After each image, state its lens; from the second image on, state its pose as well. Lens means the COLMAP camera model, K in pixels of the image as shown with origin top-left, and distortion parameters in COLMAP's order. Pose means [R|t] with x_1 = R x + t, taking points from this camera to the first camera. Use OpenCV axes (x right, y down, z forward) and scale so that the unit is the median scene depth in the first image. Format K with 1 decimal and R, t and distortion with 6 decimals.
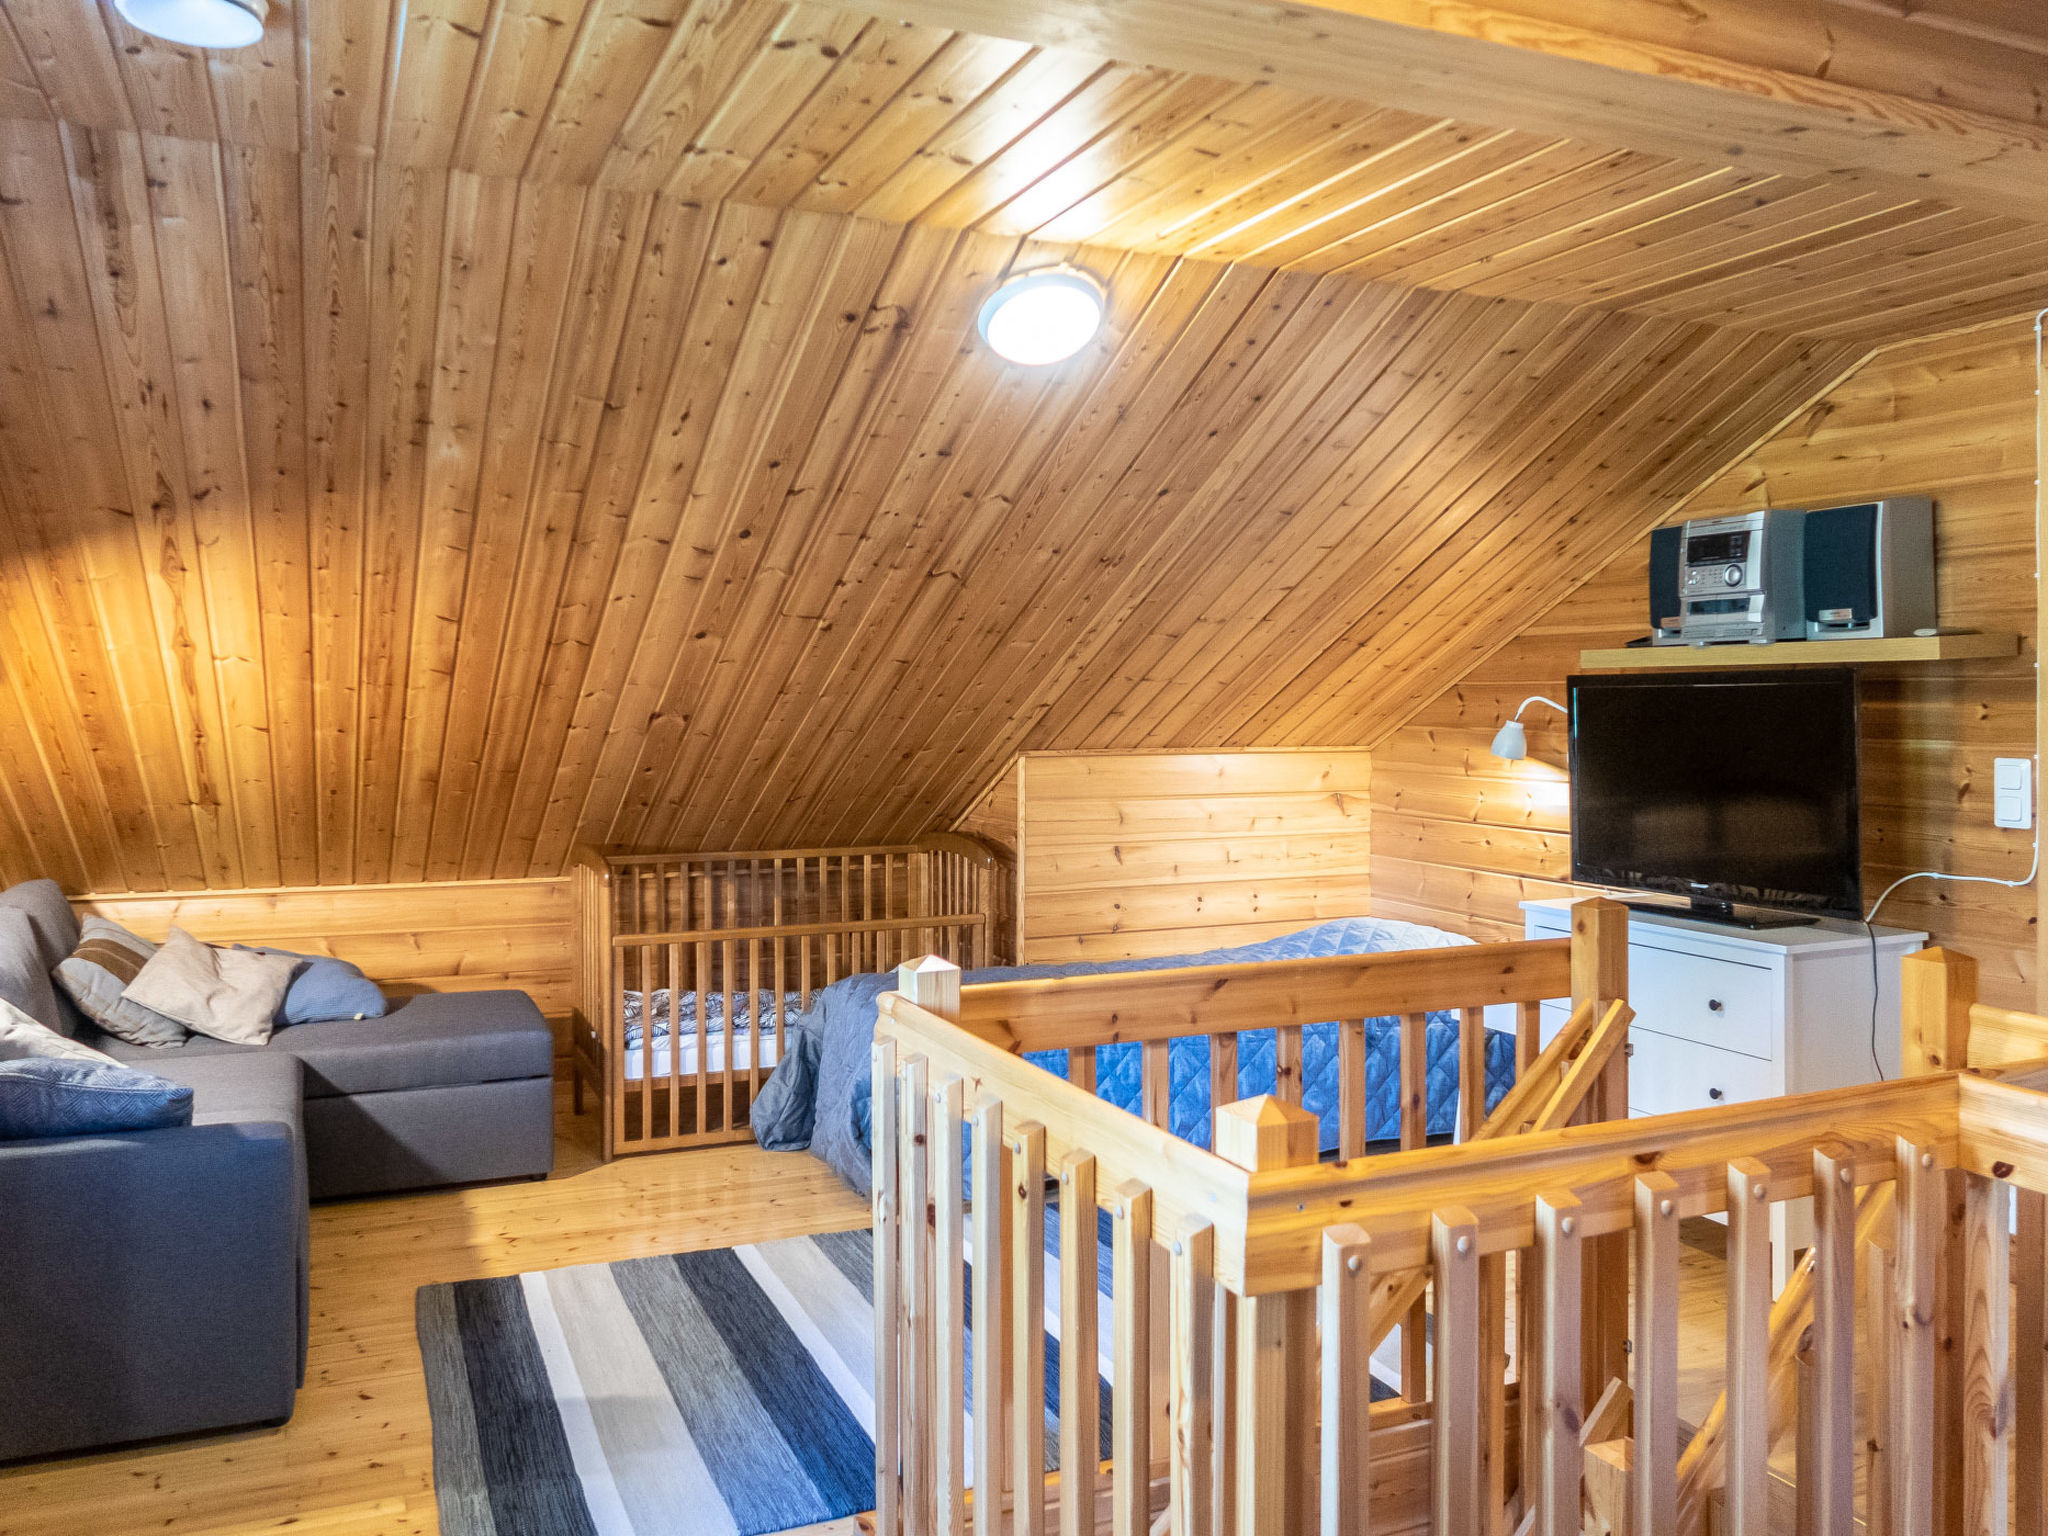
lens RADIAL K [[1584.1, 0, 1029.5], [0, 1584.1, 774.9], [0, 0, 1]] dist [-0.032540, 0.009017]
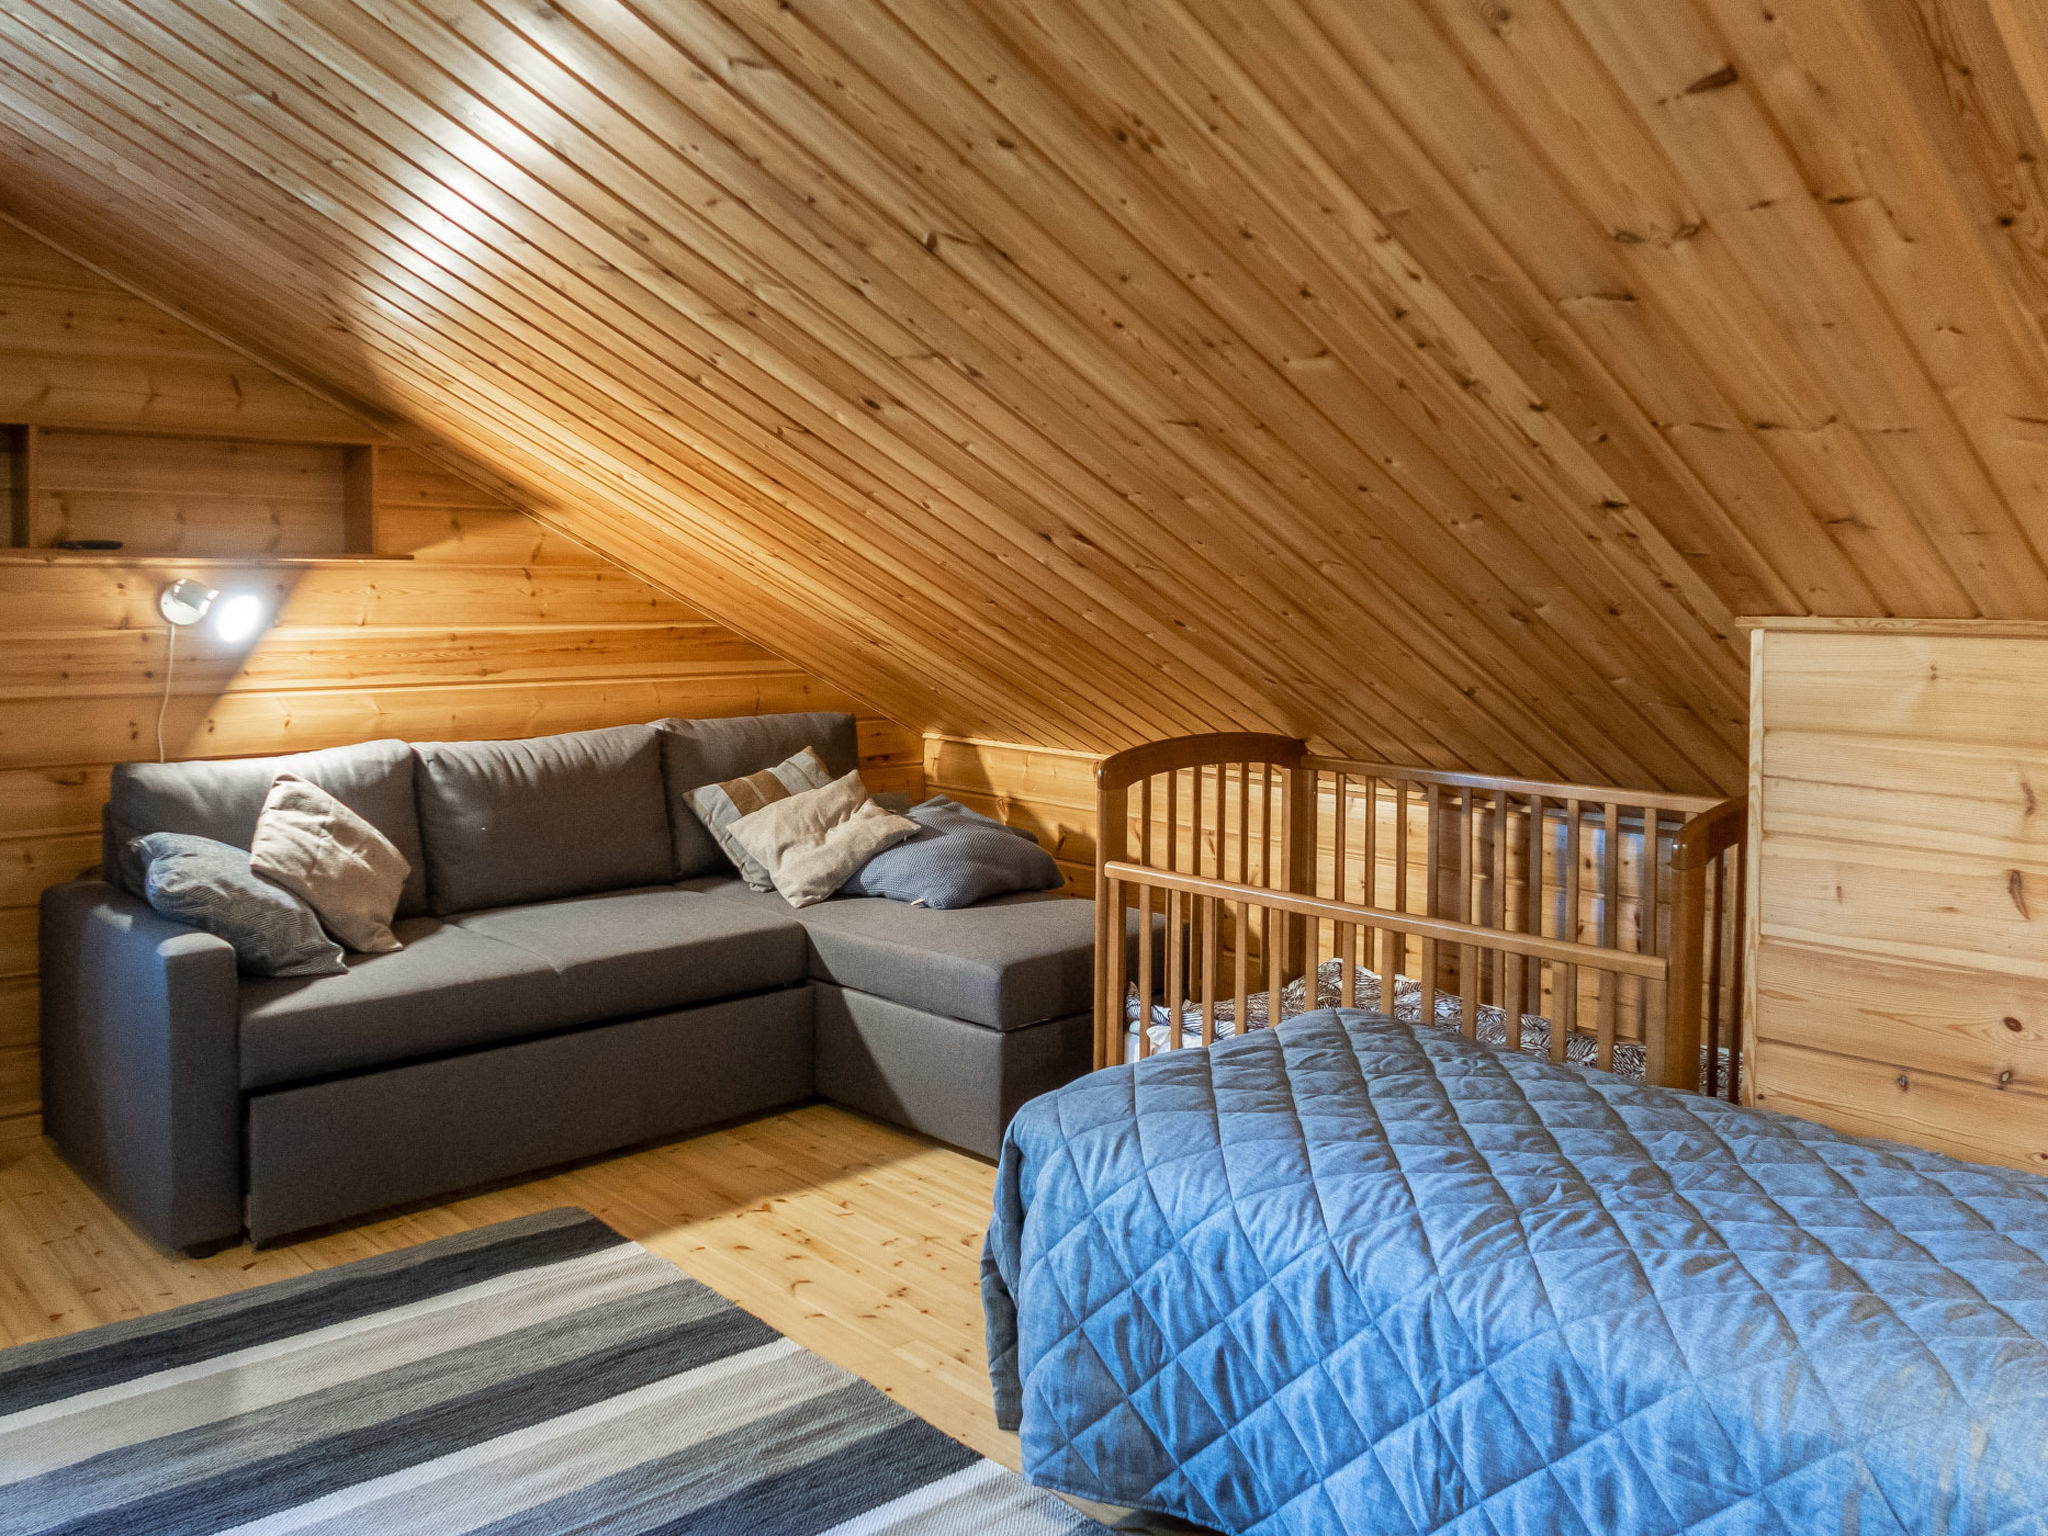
lens RADIAL K [[1672.3, 0, 1061.7], [0, 1672.3, 678.4], [0, 0, 1]] dist [-0.042172, 0.006685]
pose [[0.325378, 0.060343, -0.943657, 0.391029], [-0.050492, 0.997647, 0.046386, -0.009253], [0.944235, 0.032554, 0.327659, 0.709212]]
